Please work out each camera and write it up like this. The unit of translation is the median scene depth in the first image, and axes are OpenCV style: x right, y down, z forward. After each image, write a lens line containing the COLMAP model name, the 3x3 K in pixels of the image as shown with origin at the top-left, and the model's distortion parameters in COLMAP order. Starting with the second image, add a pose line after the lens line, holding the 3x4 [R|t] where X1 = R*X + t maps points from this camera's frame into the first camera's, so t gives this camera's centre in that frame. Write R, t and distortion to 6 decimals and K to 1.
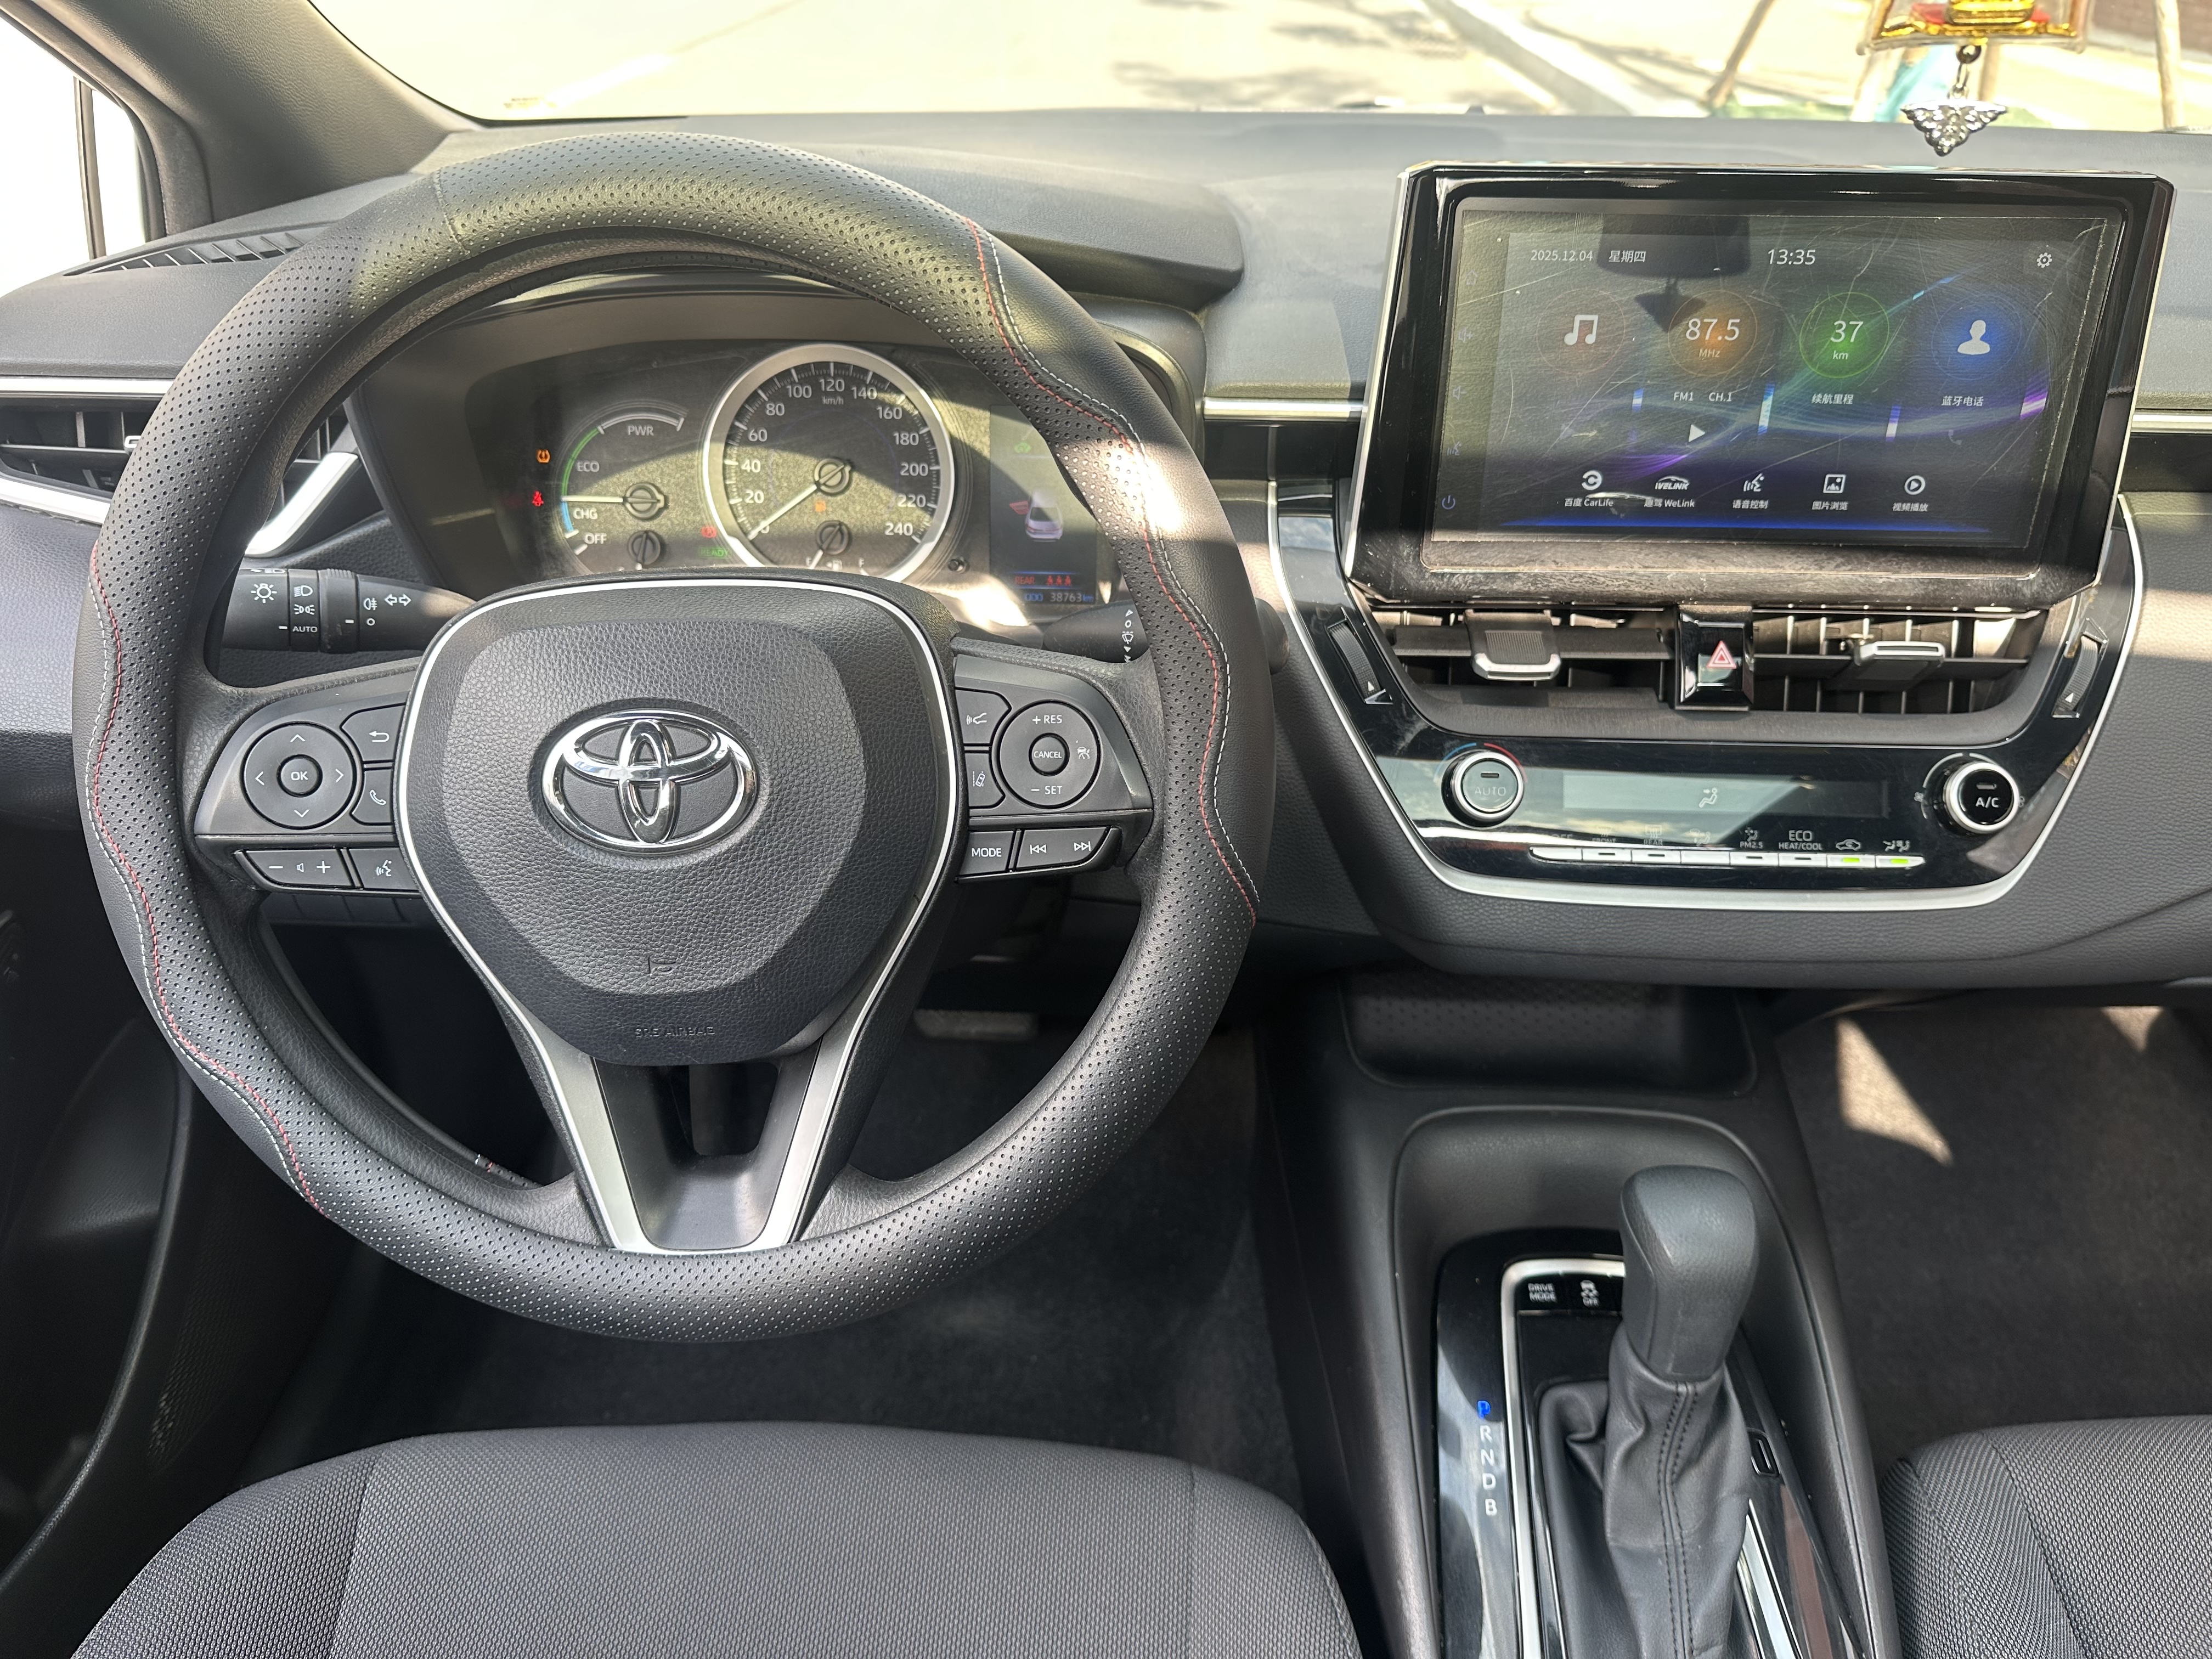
lens RADIAL K [[1574.8, 0, 1106.0], [0, 1574.8, 829.5], [0, 0, 1]] dist [-0.005536, -0.005398]
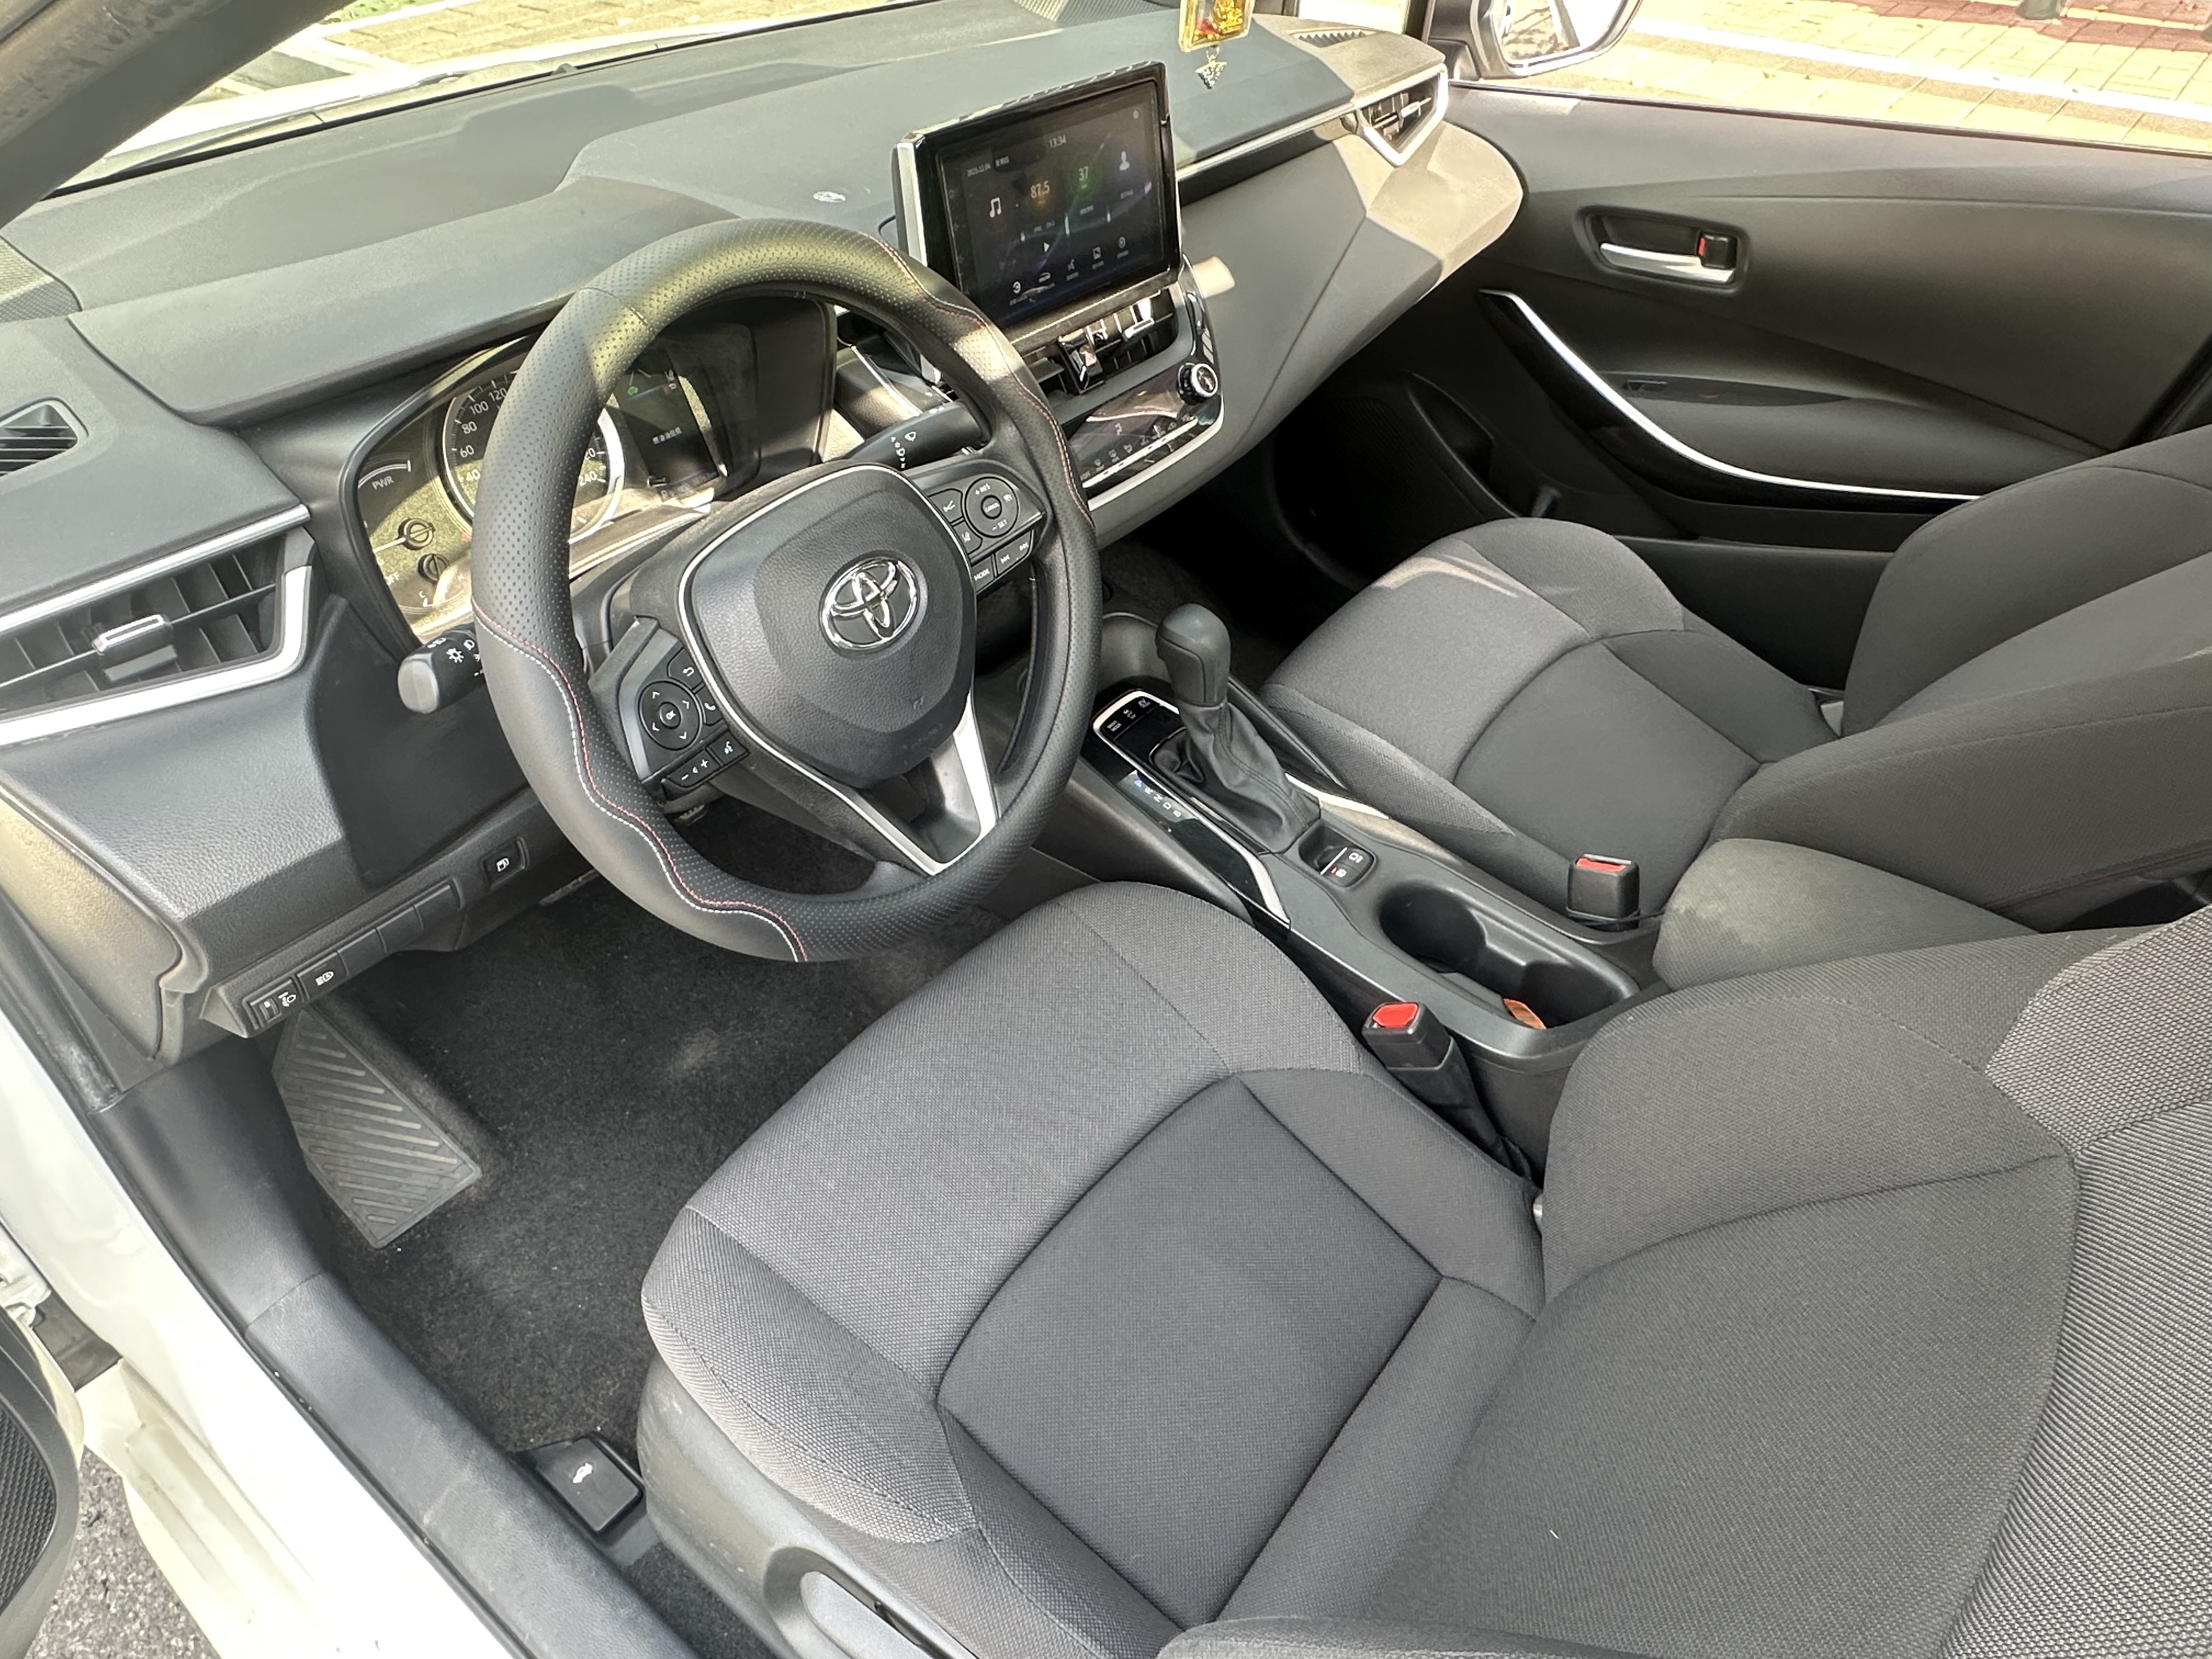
lens RADIAL K [[1314.5, 0, 1106.0], [0, 1314.5, 829.5], [0, 0, 1]] dist [0.001330, -0.000455]
pose [[0.603070, -0.534810, 0.591849, -0.899363], [0.425710, 0.843243, 0.328195, -0.150244], [-0.674594, 0.054031, 0.736209, -0.177380]]
